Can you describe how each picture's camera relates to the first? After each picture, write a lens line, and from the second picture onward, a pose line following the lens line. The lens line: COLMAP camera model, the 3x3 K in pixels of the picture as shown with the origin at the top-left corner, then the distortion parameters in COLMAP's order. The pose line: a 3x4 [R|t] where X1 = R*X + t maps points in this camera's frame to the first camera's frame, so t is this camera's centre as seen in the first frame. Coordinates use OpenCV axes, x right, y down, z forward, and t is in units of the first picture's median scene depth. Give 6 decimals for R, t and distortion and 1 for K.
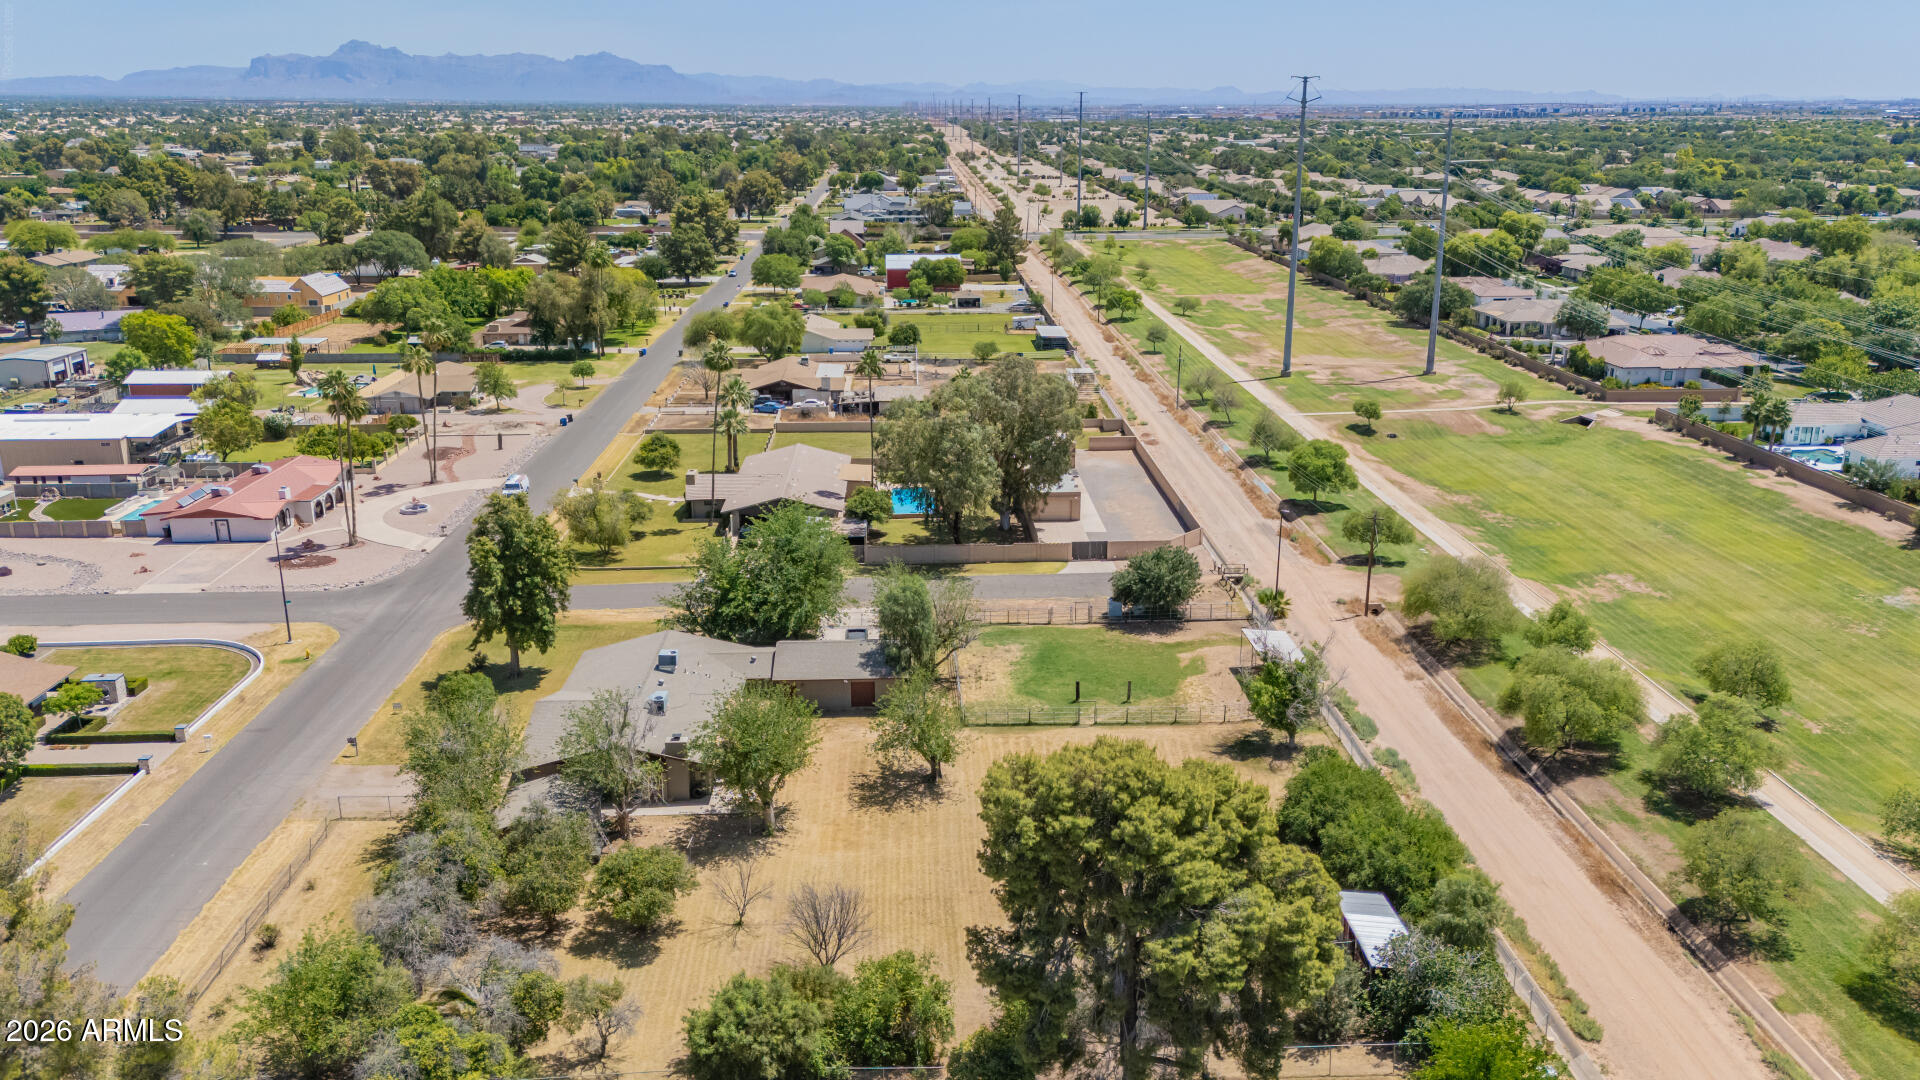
lens RADIAL K [[1439.5, 0, 965.8], [0, 1439.5, 538.6], [0, 0, 1]] dist [0.094882, -0.119625]
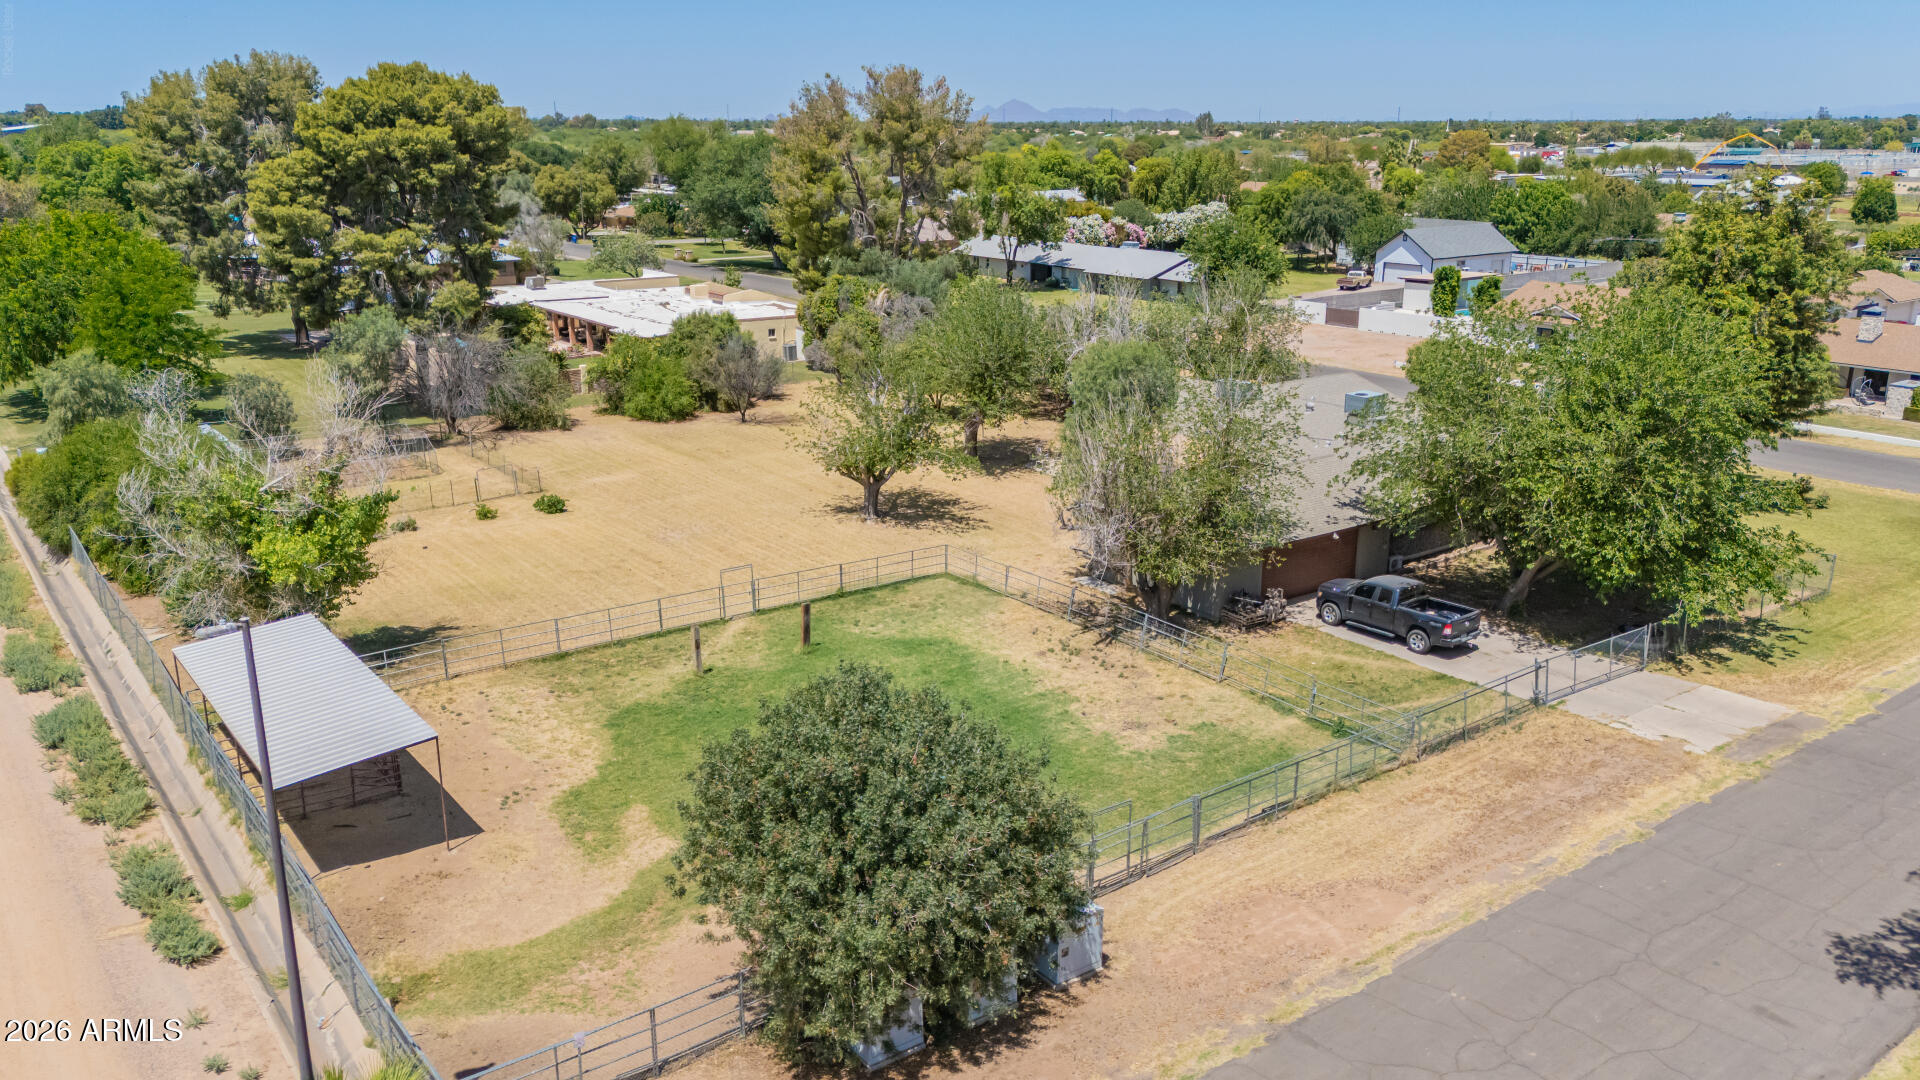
lens RADIAL K [[1439.5, 0, 965.8], [0, 1439.5, 538.6], [0, 0, 1]] dist [0.094882, -0.119625]
pose [[-0.818854, 0.158191, -0.551774, 0.236018], [-0.162129, 0.858391, 0.486703, -0.118138], [0.550629, 0.487997, -0.677249, 1.131270]]
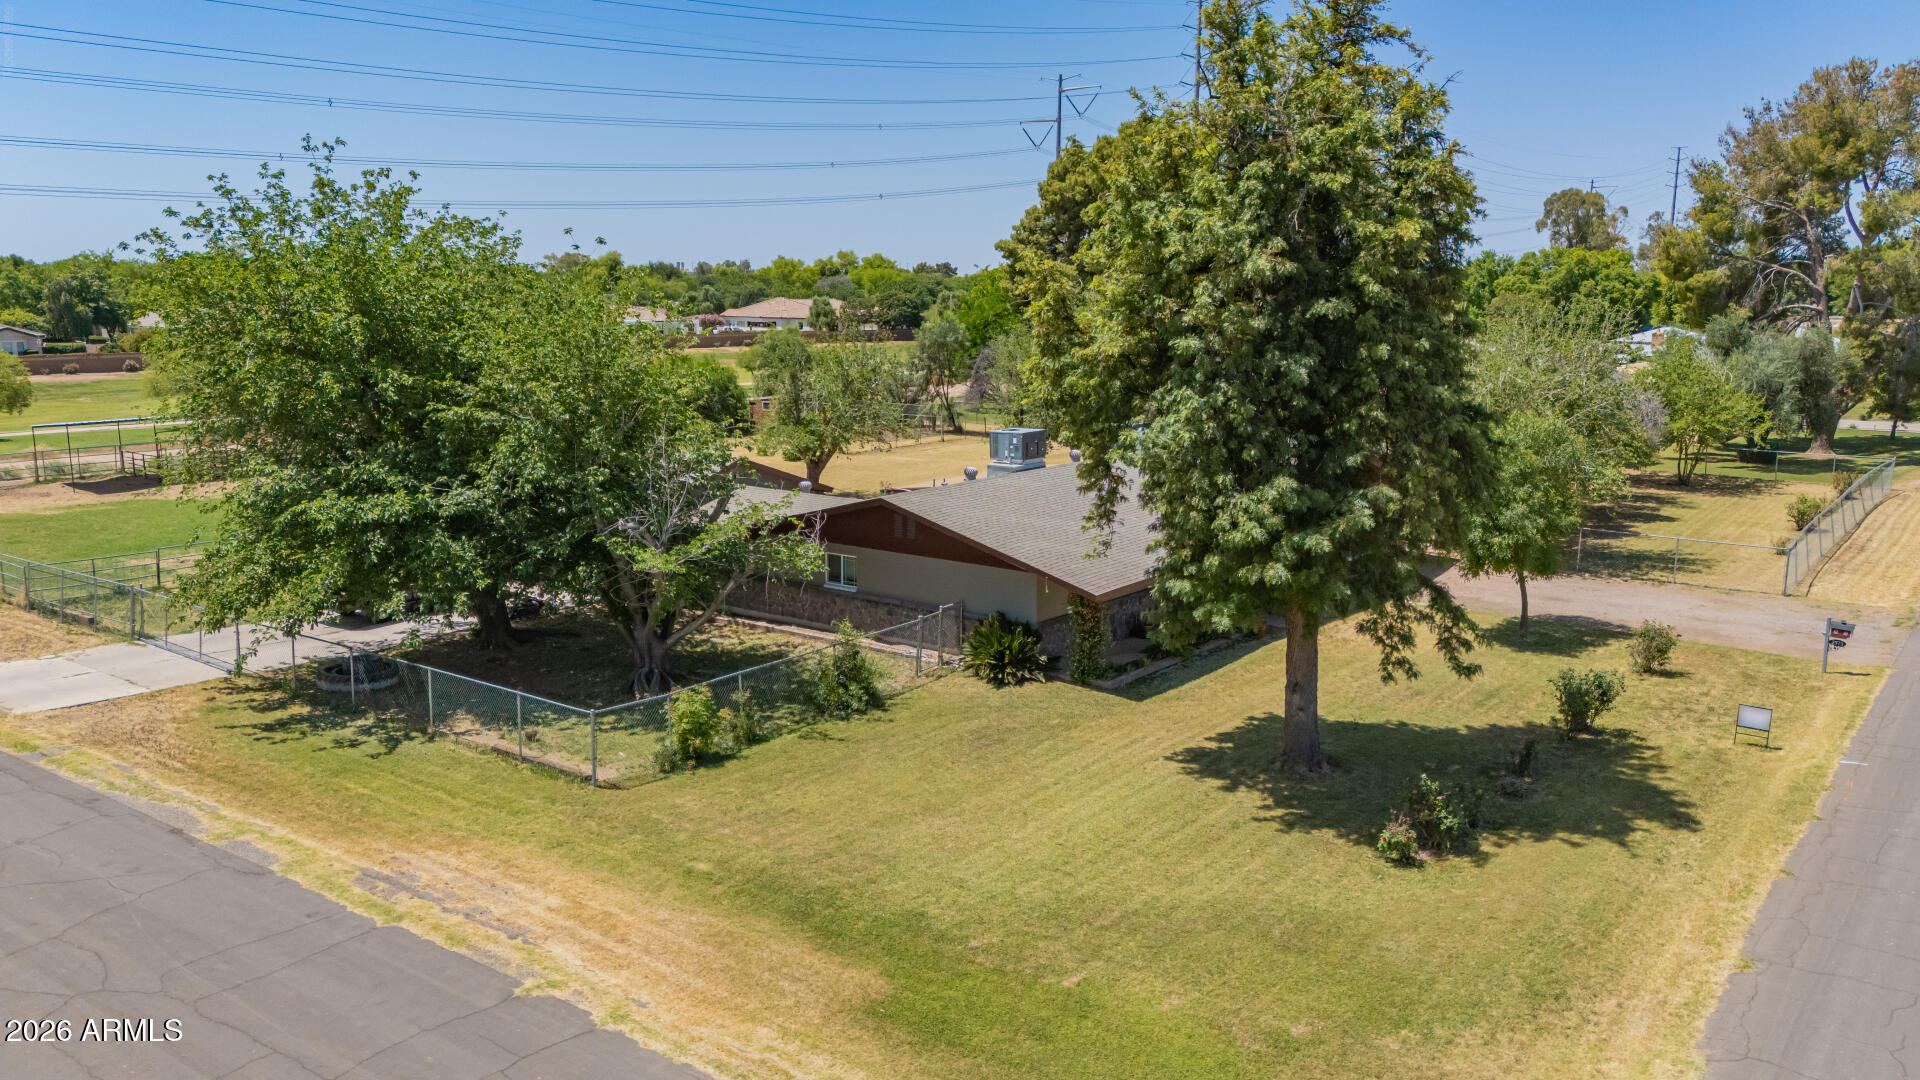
lens RADIAL K [[1439.5, 0, 965.8], [0, 1439.5, 538.6], [0, 0, 1]] dist [0.094882, -0.119625]
pose [[-0.774199, -0.113073, 0.622760, -0.379512], [0.175167, 0.907207, 0.382482, -0.044671], [-0.608220, 0.405204, -0.682552, 1.087722]]
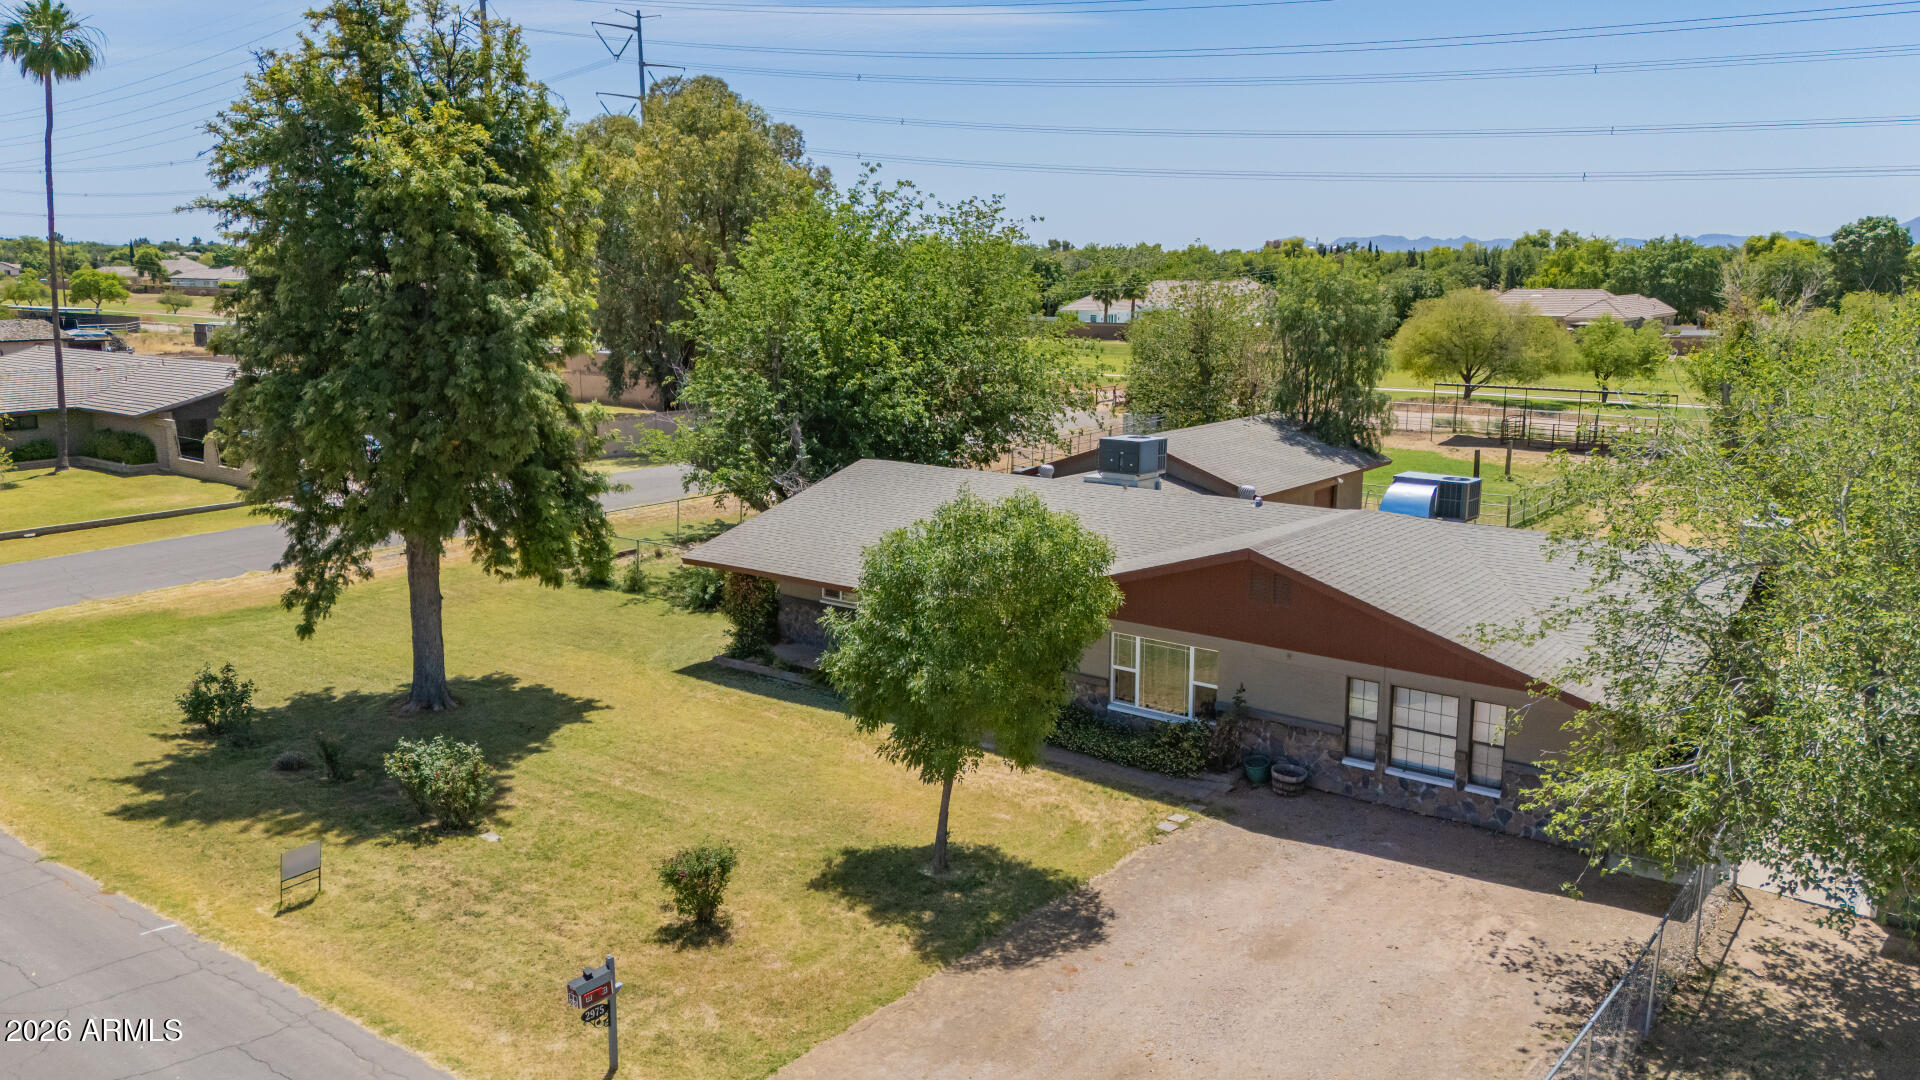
lens RADIAL K [[1450.8, 0, 971.7], [0, 1450.8, 544.7], [0, 0, 1]] dist [0.081360, -0.079170]
pose [[0.626797, -0.147017, 0.765187, -0.410211], [0.214858, 0.976576, 0.011632, 0.074677], [-0.748973, 0.157115, 0.643703, 0.683432]]
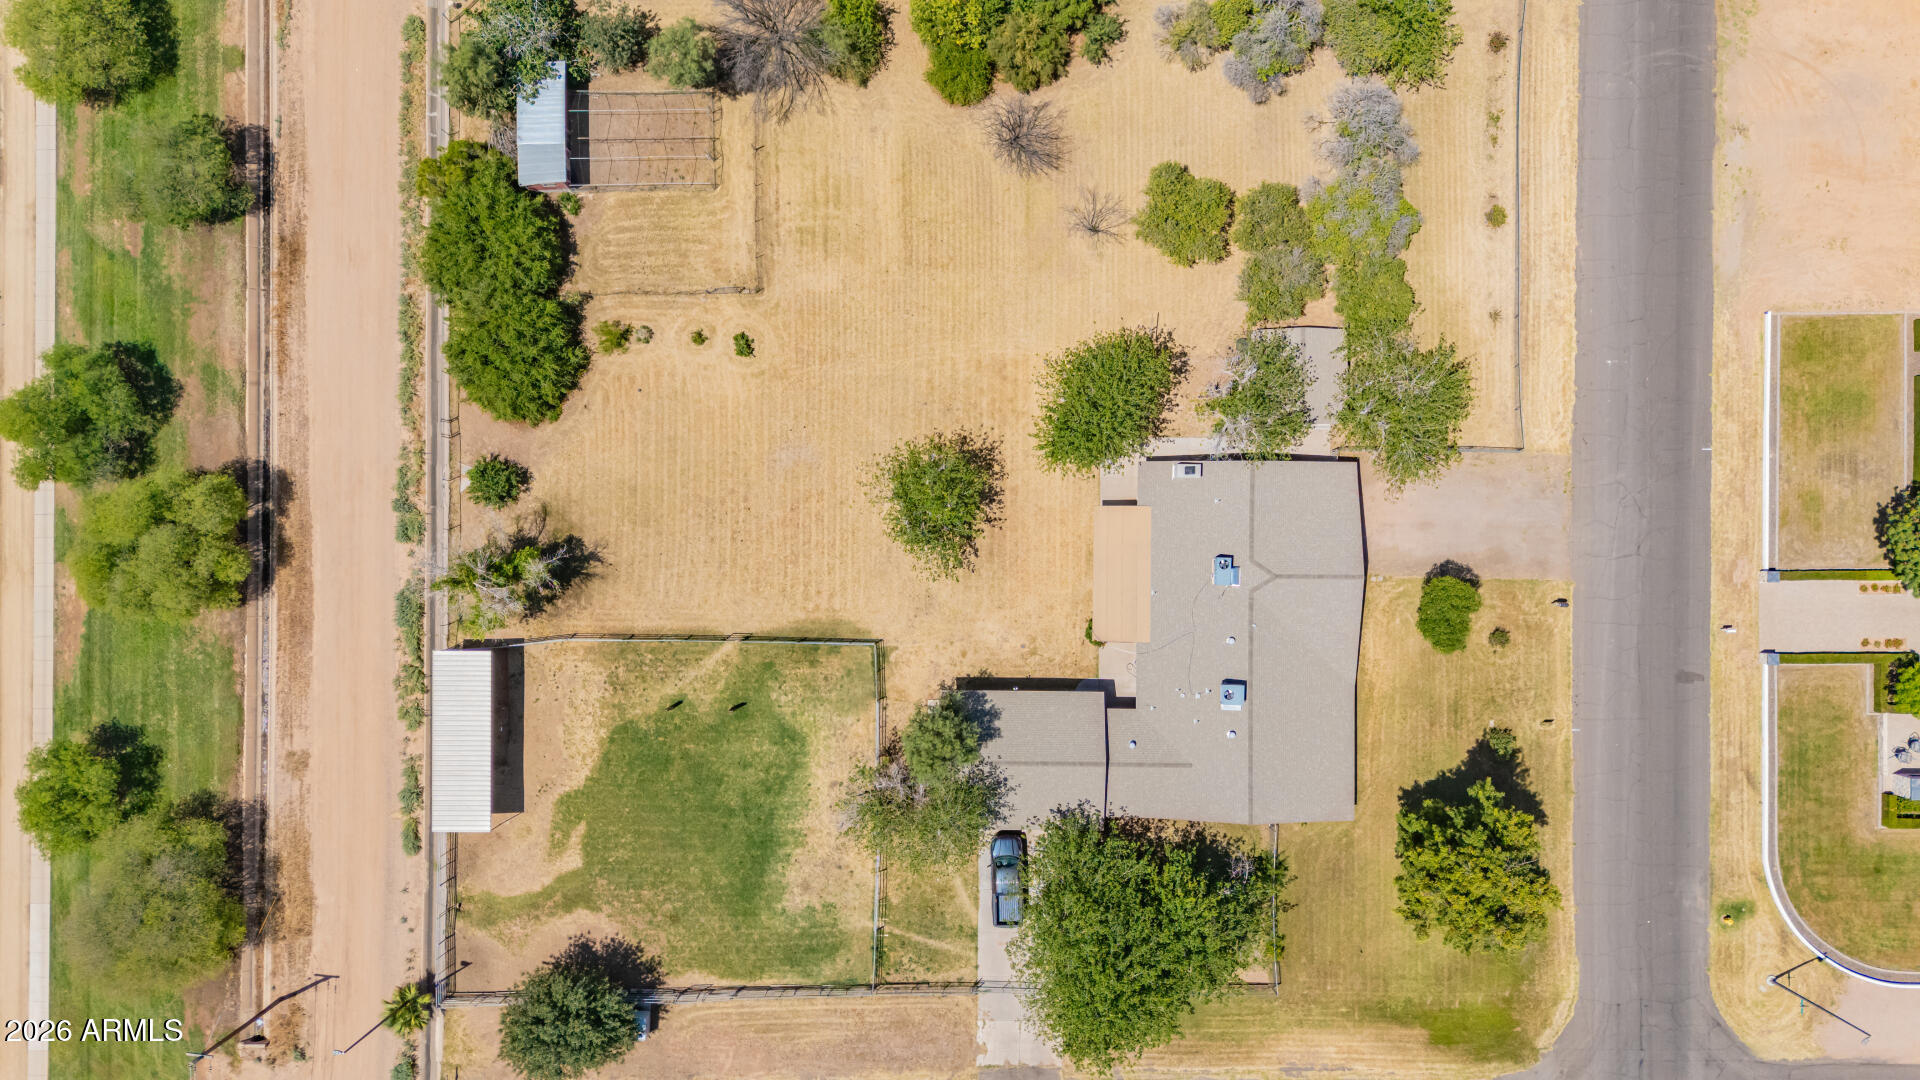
lens RADIAL K [[1450.8, 0, 971.7], [0, 1450.8, 544.7], [0, 0, 1]] dist [0.081360, -0.079170]
pose [[-0.999053, -0.042093, -0.010993, -0.039042], [0.000640, -0.266878, 0.963730, -0.572736], [-0.043500, 0.962811, 0.266653, 0.592183]]
